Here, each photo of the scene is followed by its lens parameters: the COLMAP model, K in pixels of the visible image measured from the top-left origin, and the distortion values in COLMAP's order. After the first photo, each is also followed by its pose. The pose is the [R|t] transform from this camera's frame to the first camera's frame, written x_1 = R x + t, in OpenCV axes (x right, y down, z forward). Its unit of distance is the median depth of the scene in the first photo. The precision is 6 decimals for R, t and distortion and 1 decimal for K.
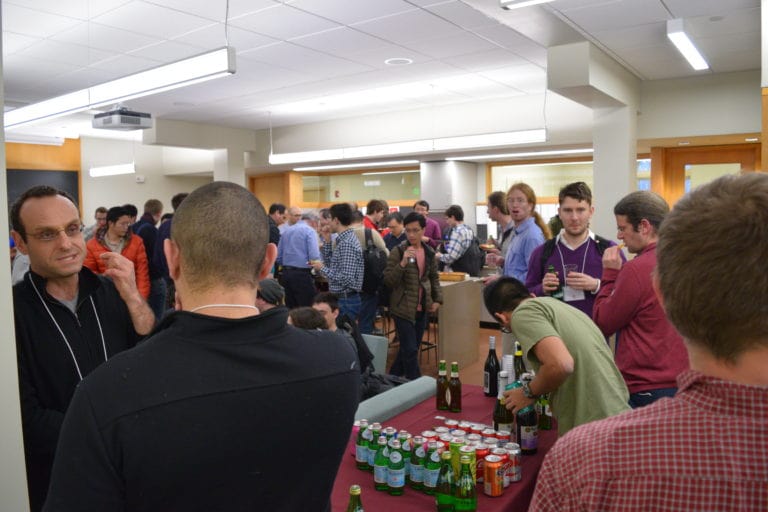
lens RADIAL K [[599.1, 0, 384.0], [0, 599.1, 256.0], [0, 0, 1]] dist [-0.086222, 0.002481]
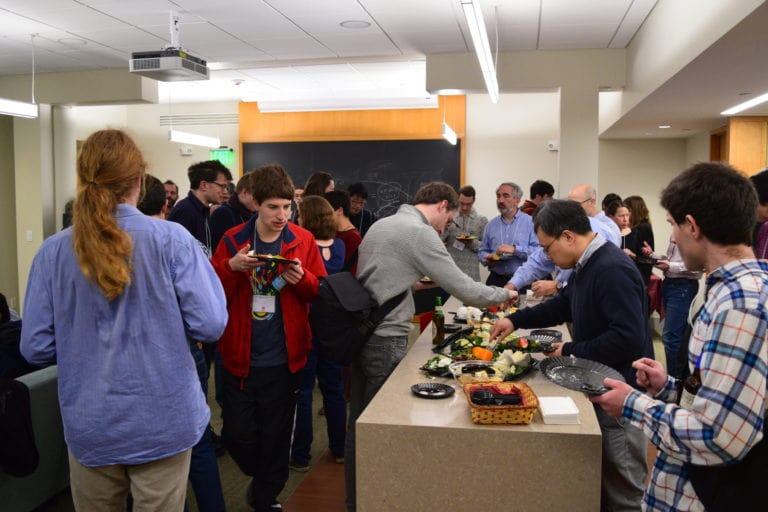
lens RADIAL K [[681.0, 0, 386.5], [0, 681.0, 245.8], [0, 0, 1]] dist [-0.089998, 0.013200]
pose [[0.417061, 0.076246, -0.905675, 0.298498], [-0.074951, 0.995966, 0.049333, -0.045337], [0.905783, 0.047306, 0.421094, 0.601572]]
